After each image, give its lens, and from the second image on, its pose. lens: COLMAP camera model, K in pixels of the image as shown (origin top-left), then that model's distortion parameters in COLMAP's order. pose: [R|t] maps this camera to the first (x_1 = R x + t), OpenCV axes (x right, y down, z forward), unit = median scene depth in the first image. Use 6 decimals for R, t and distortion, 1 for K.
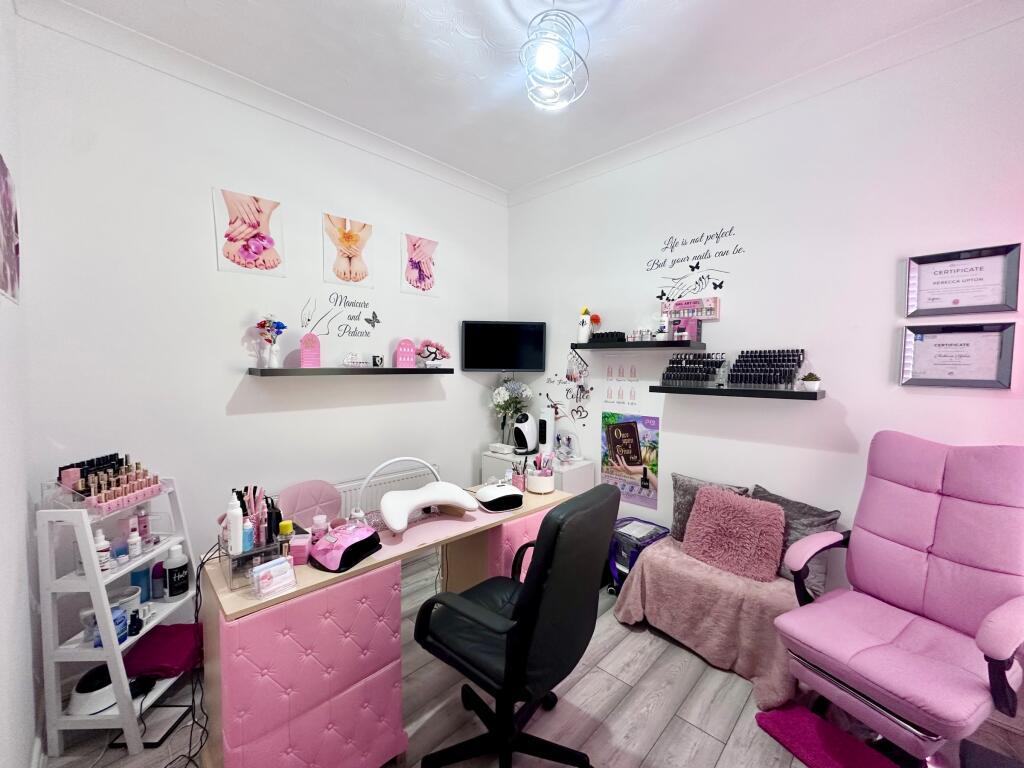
lens RADIAL K [[408.3, 0, 512.0], [0, 408.3, 384.0], [0, 0, 1]] dist [-0.007455, 0.002221]
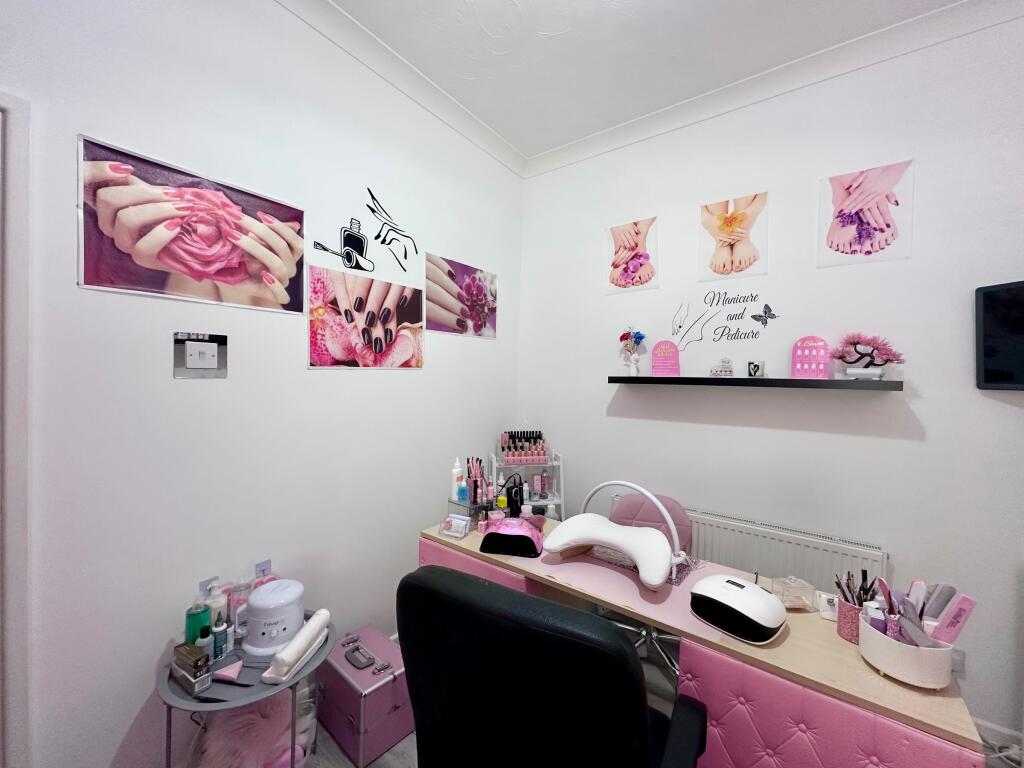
lens RADIAL K [[408.3, 0, 512.0], [0, 408.3, 384.0], [0, 0, 1]] dist [-0.007455, 0.002221]
pose [[0.150504, 0.016590, -0.988470, 0.357242], [-0.063001, 0.997988, 0.007157, -0.006029], [0.986600, 0.061197, 0.151246, 0.452413]]
